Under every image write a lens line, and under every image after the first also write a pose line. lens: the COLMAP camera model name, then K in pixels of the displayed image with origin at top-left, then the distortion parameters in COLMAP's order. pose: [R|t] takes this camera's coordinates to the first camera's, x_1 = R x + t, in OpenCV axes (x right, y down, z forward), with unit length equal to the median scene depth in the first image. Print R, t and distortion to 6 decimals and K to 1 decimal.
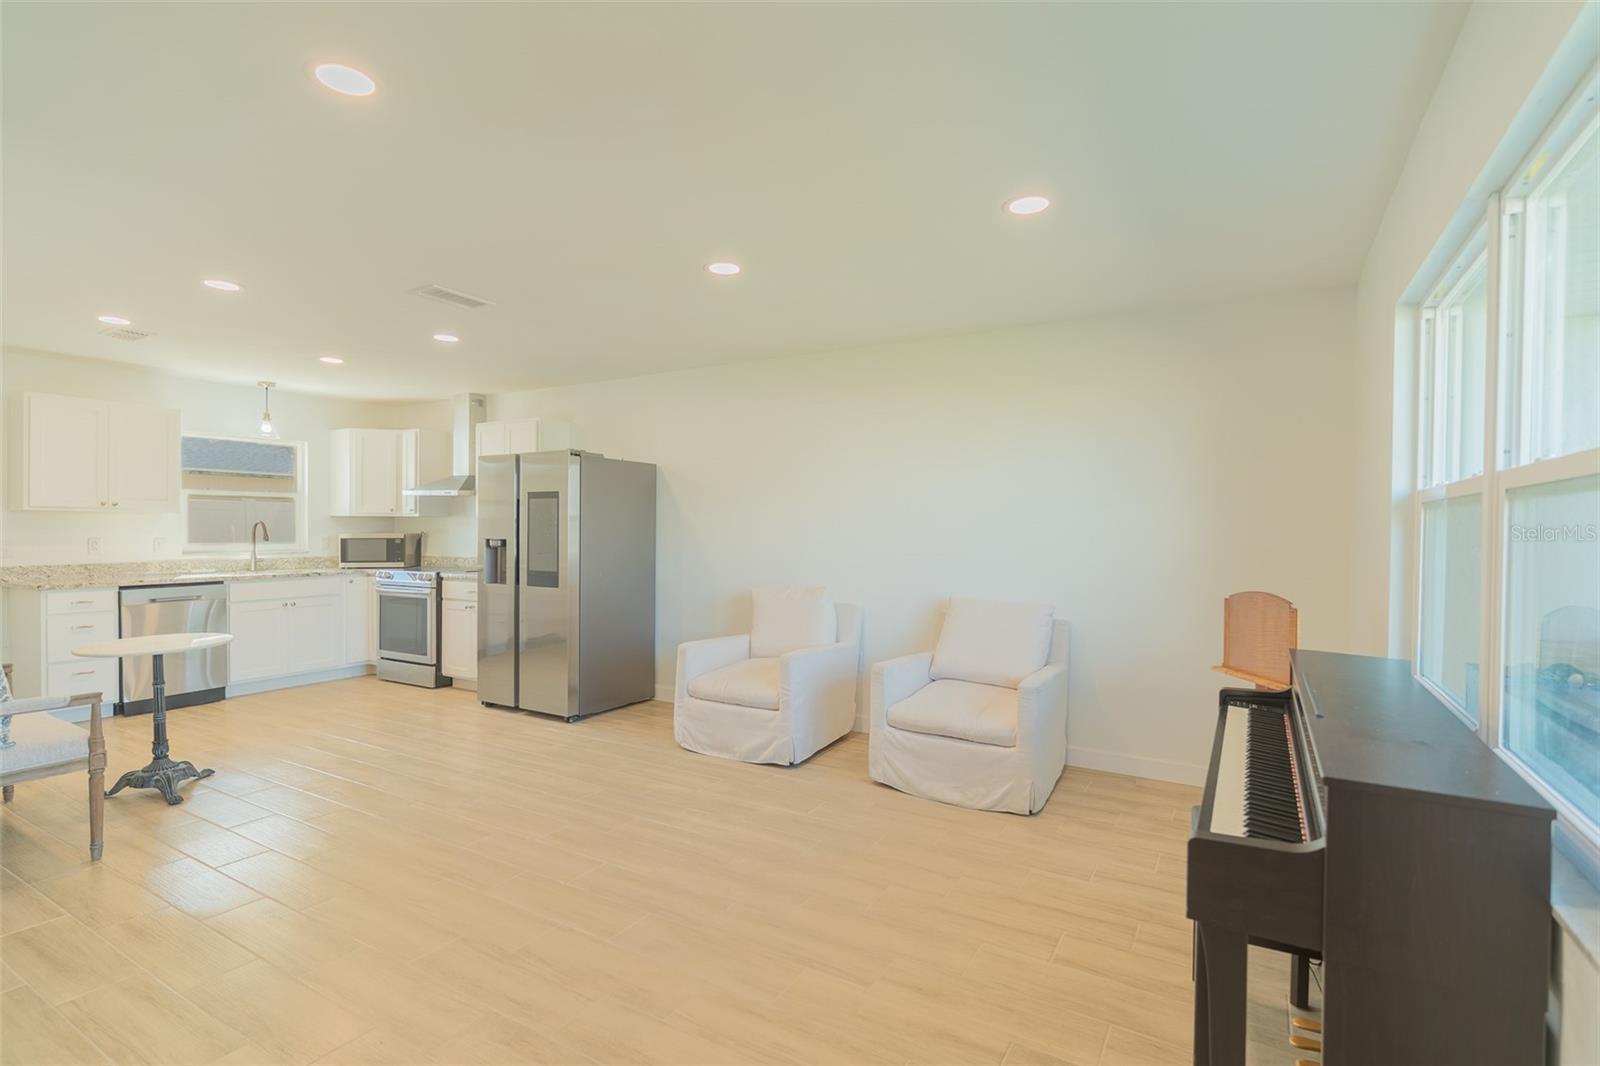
lens RADIAL K [[764.2, 0, 800.0], [0, 764.2, 533.0], [0, 0, 1]] dist [0.000656, -0.000334]
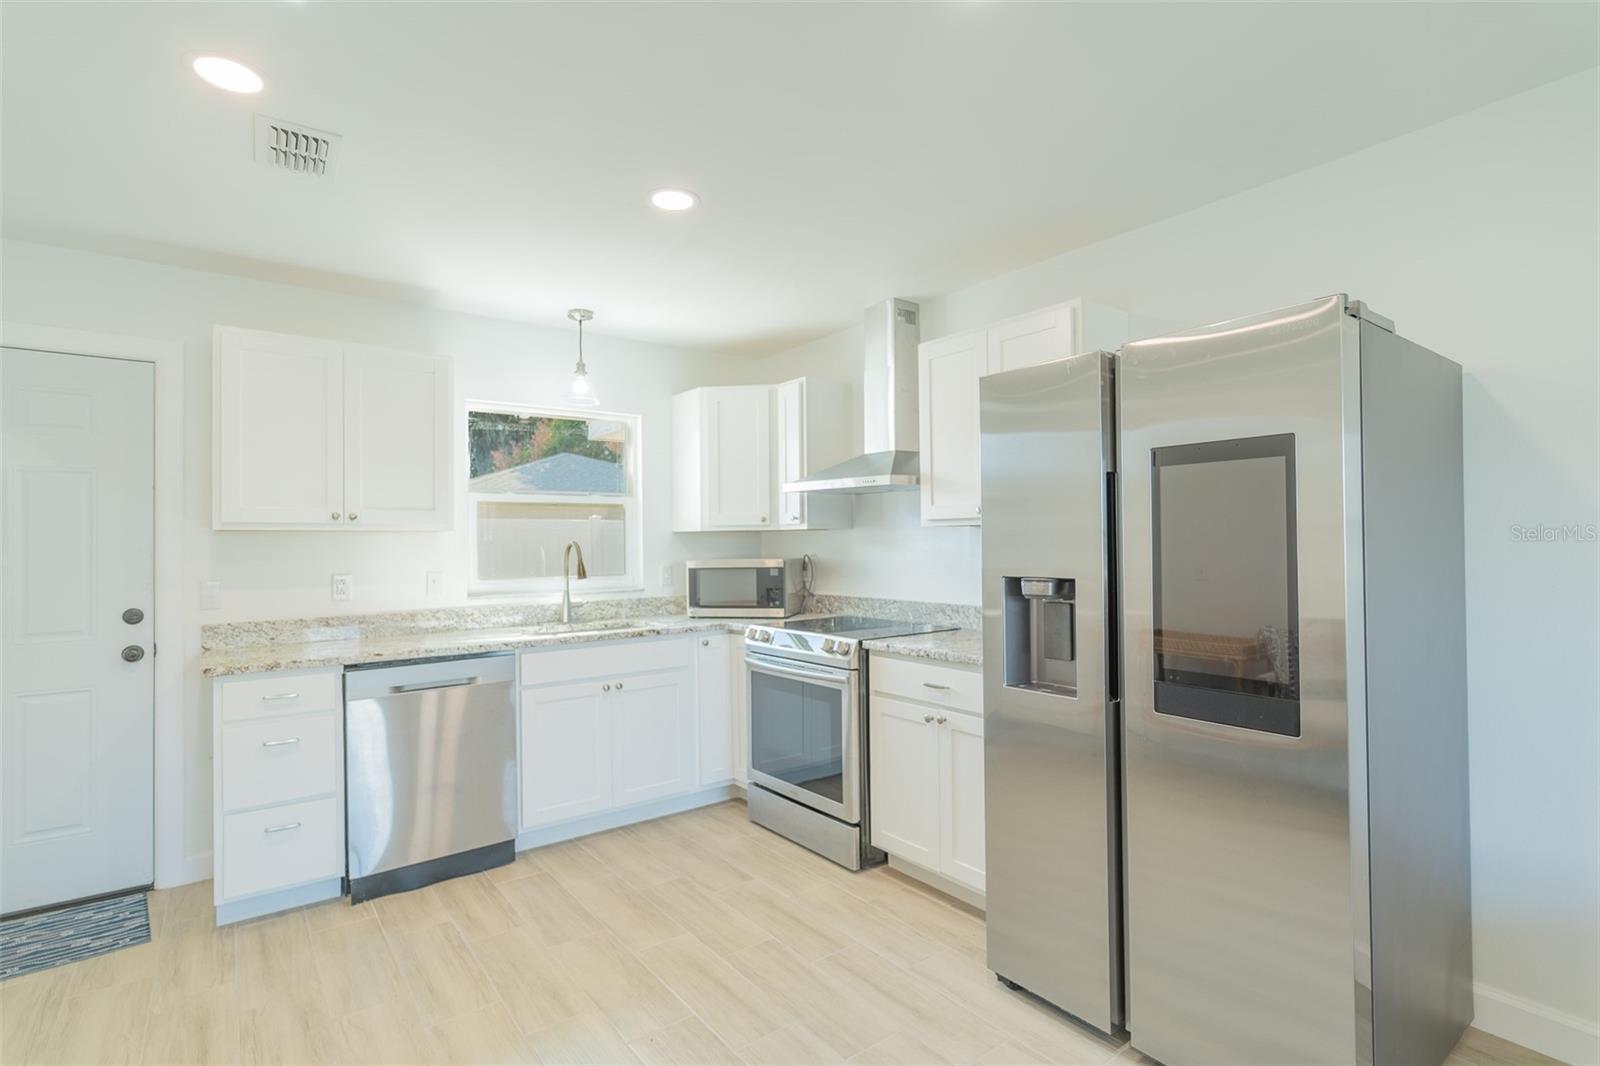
lens RADIAL K [[764.2, 0, 800.0], [0, 764.2, 533.0], [0, 0, 1]] dist [0.000656, -0.000334]
pose [[0.926539, -0.020624, -0.375634, -0.308947], [0.013873, 0.999690, -0.020668, -0.007327], [0.375943, 0.013938, 0.926538, 0.500662]]
